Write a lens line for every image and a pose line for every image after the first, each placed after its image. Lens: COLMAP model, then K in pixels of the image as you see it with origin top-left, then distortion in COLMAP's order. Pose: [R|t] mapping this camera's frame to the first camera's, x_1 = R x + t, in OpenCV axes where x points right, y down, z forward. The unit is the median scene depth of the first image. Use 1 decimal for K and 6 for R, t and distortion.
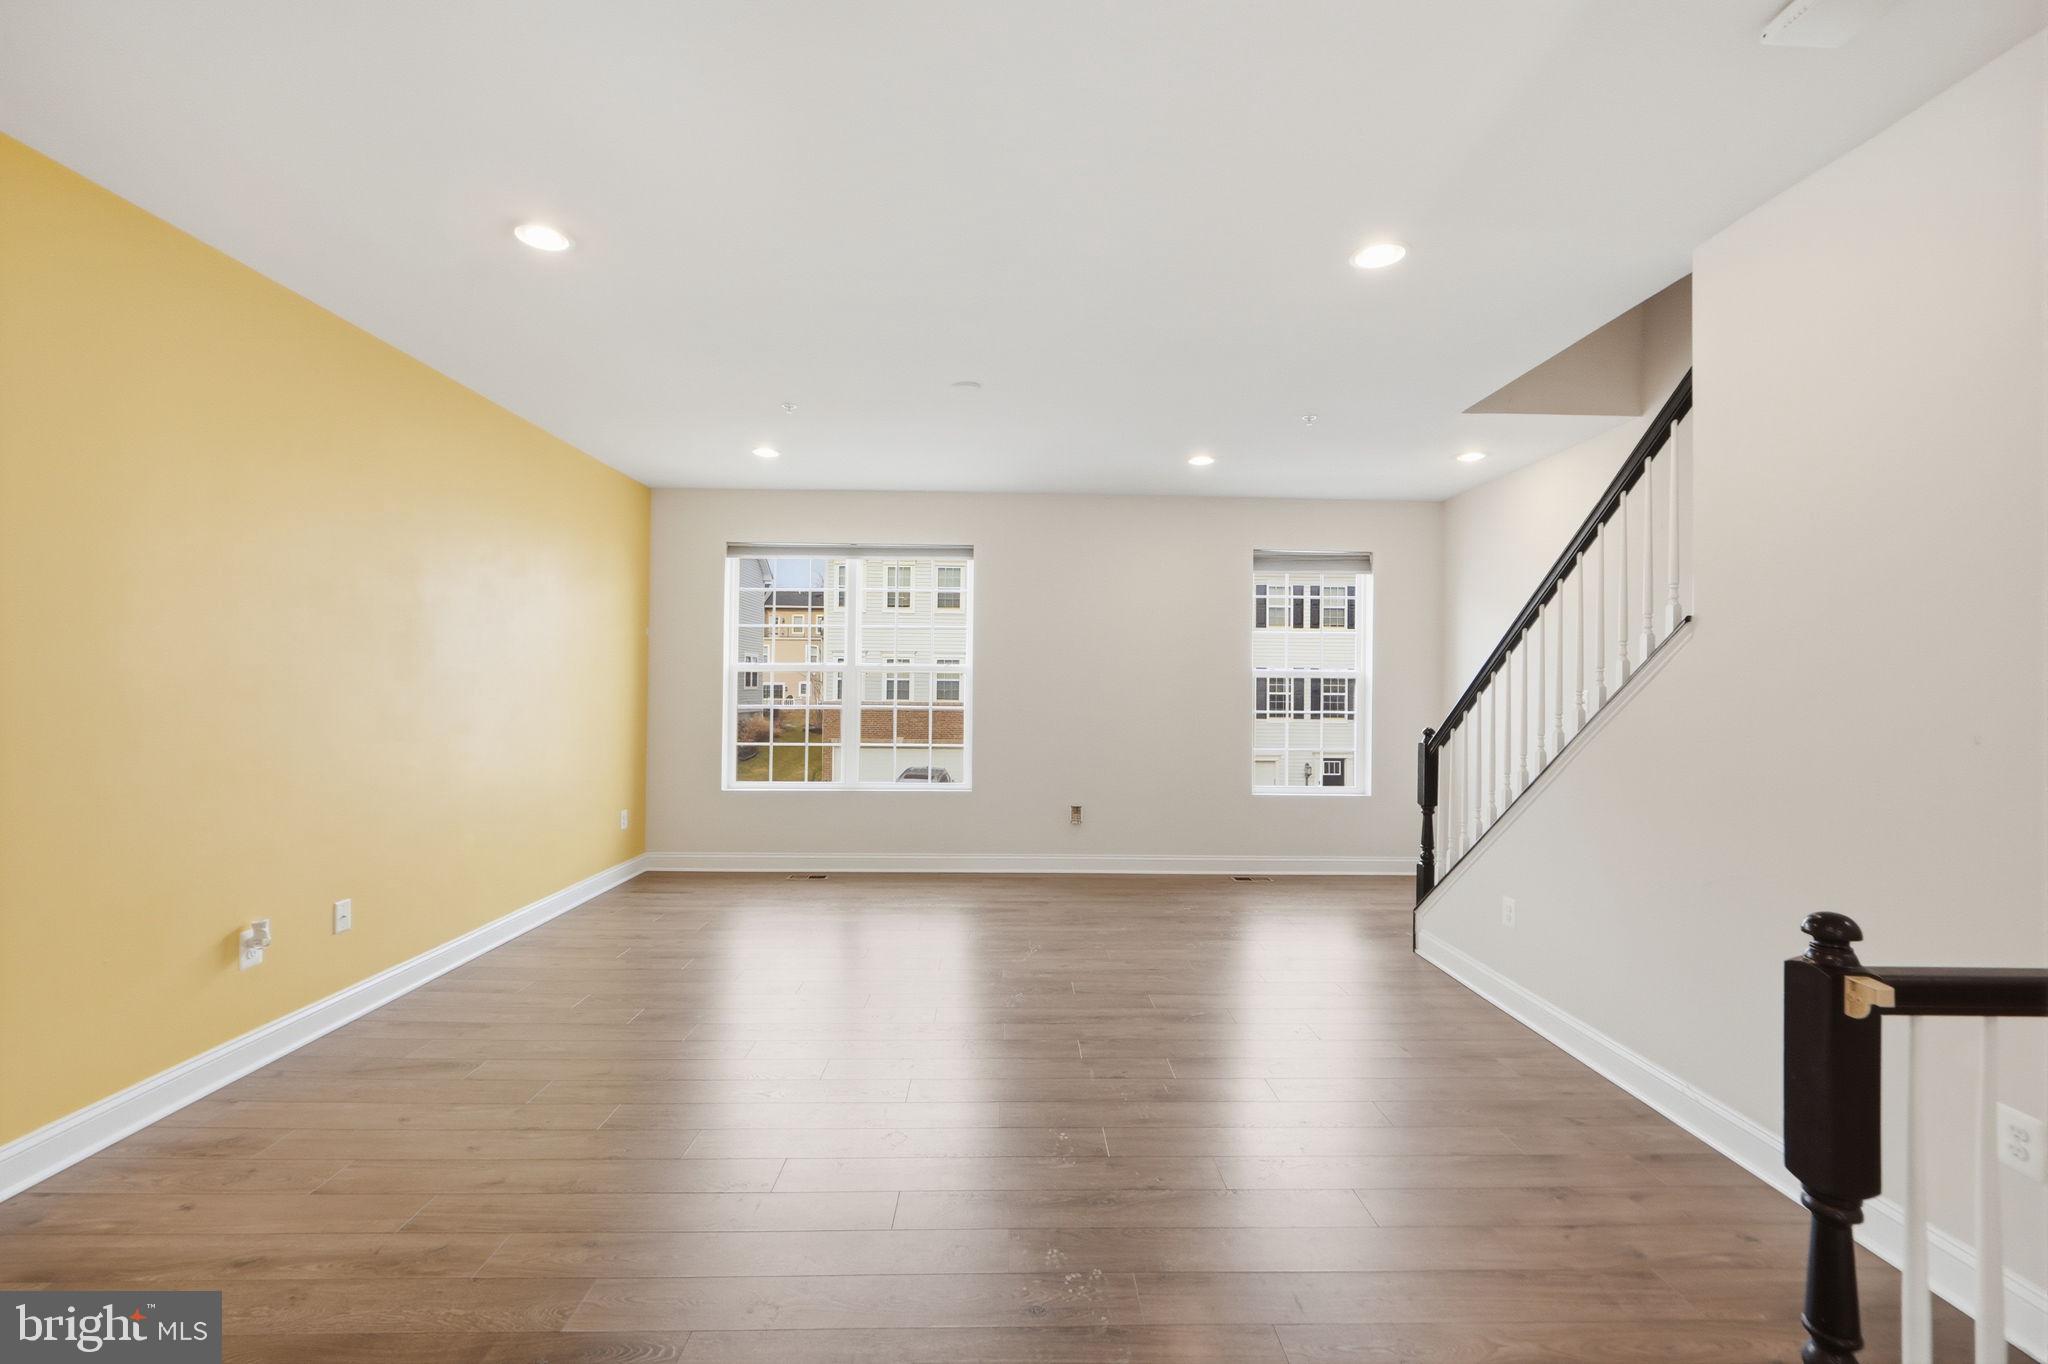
lens RADIAL K [[843.4, 0, 1030.8], [0, 843.4, 677.7], [0, 0, 1]] dist [0.000137, 0.000227]
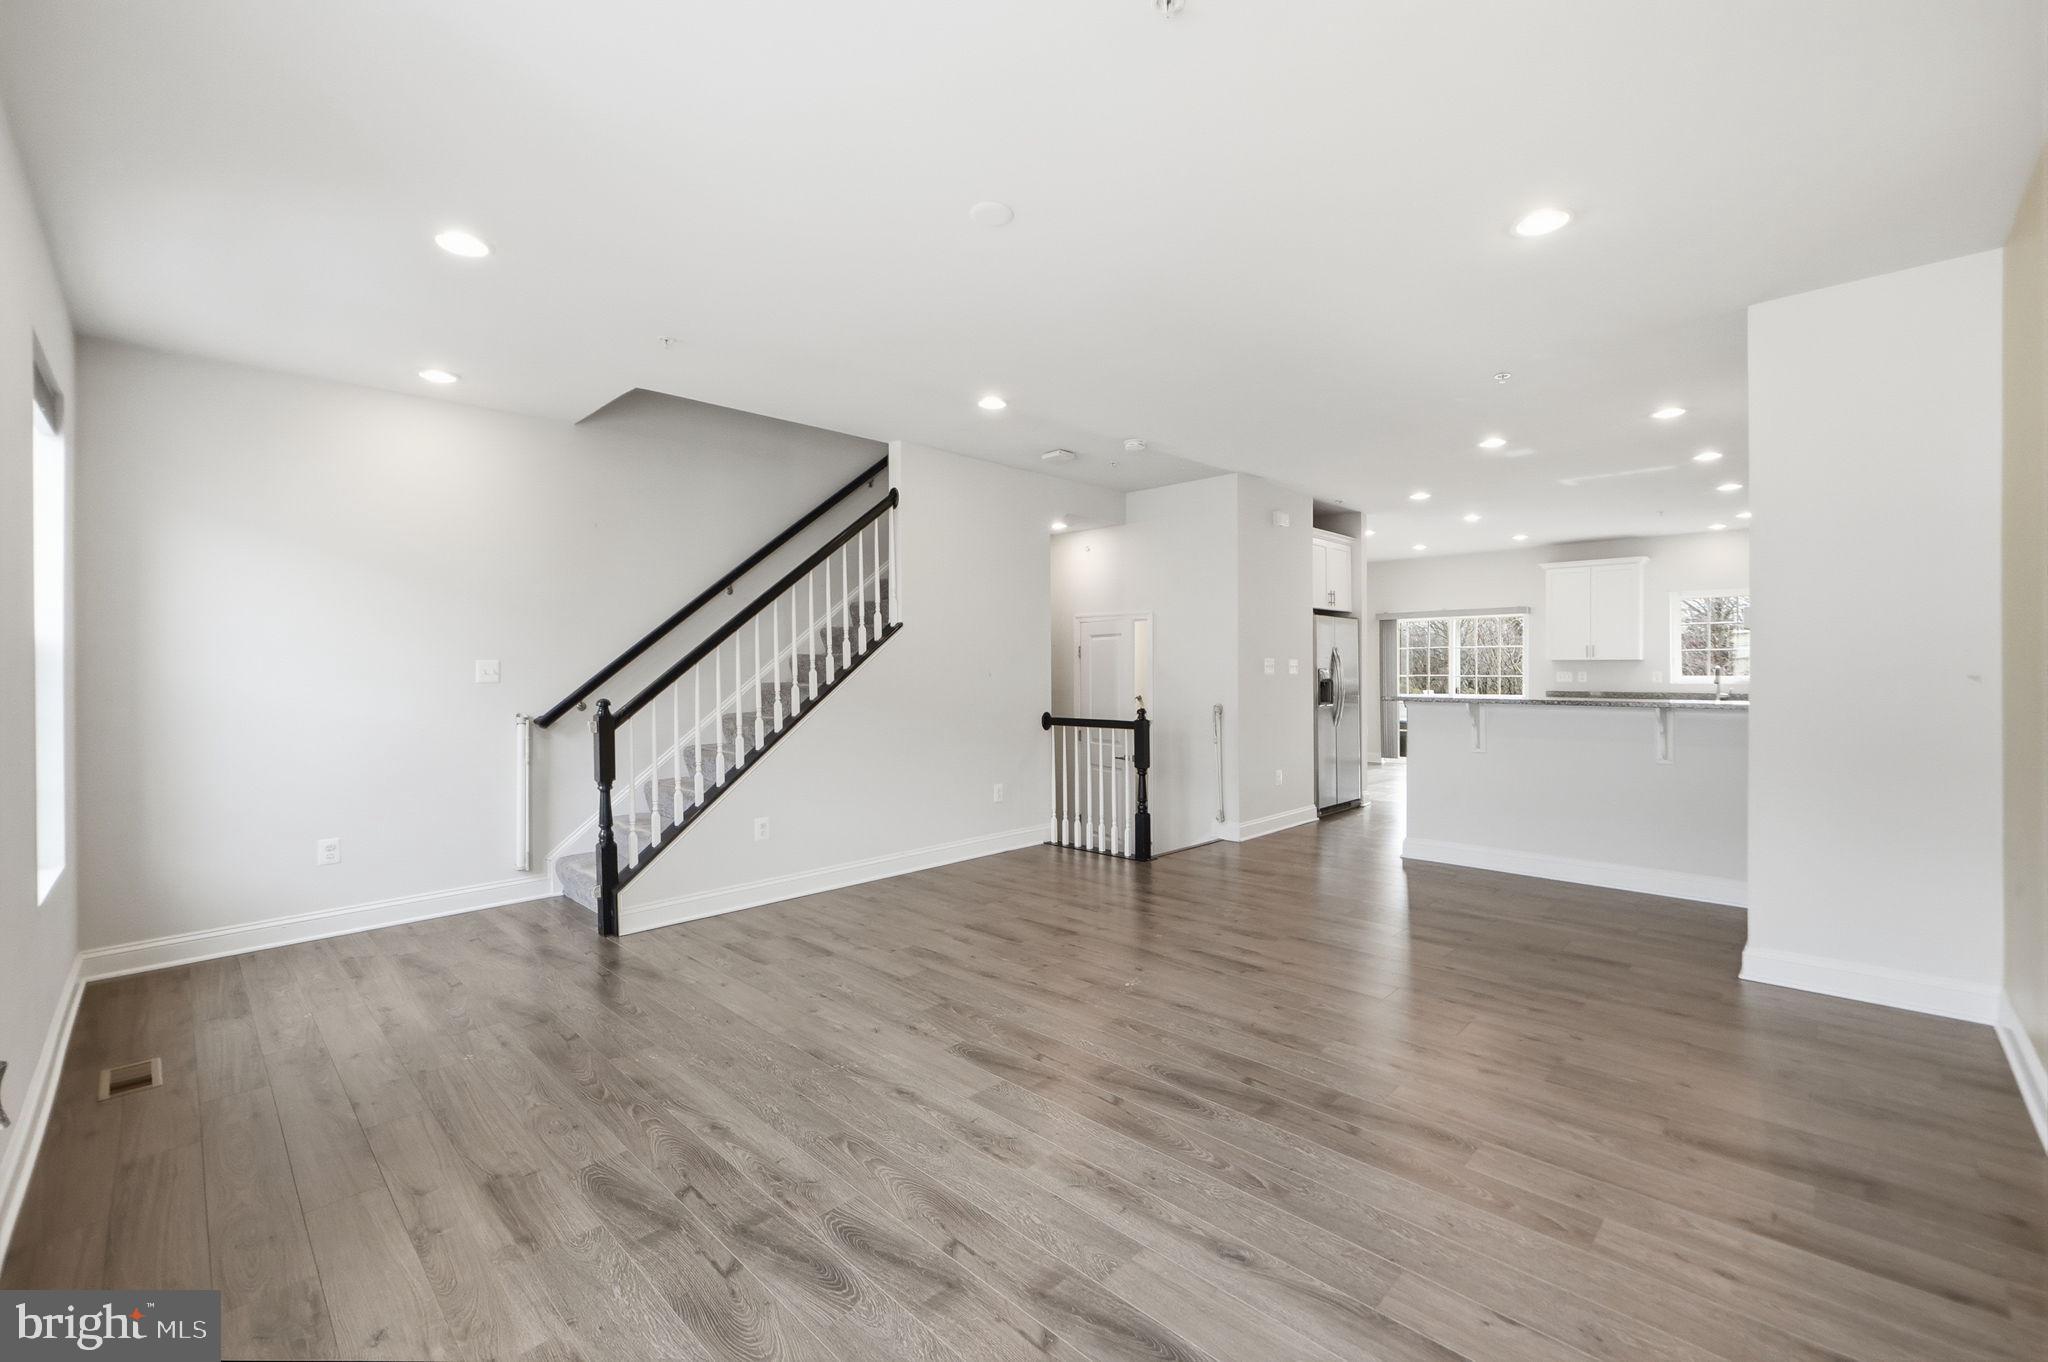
lens RADIAL K [[842.7, 0, 1027.4], [0, 842.7, 675.1], [0, 0, 1]] dist [0.000152, -0.000010]
pose [[-0.696312, -0.007329, 0.717702, -0.683236], [-0.008189, 0.999964, 0.002267, 0.034362], [-0.717693, -0.004299, -0.696346, 1.680996]]
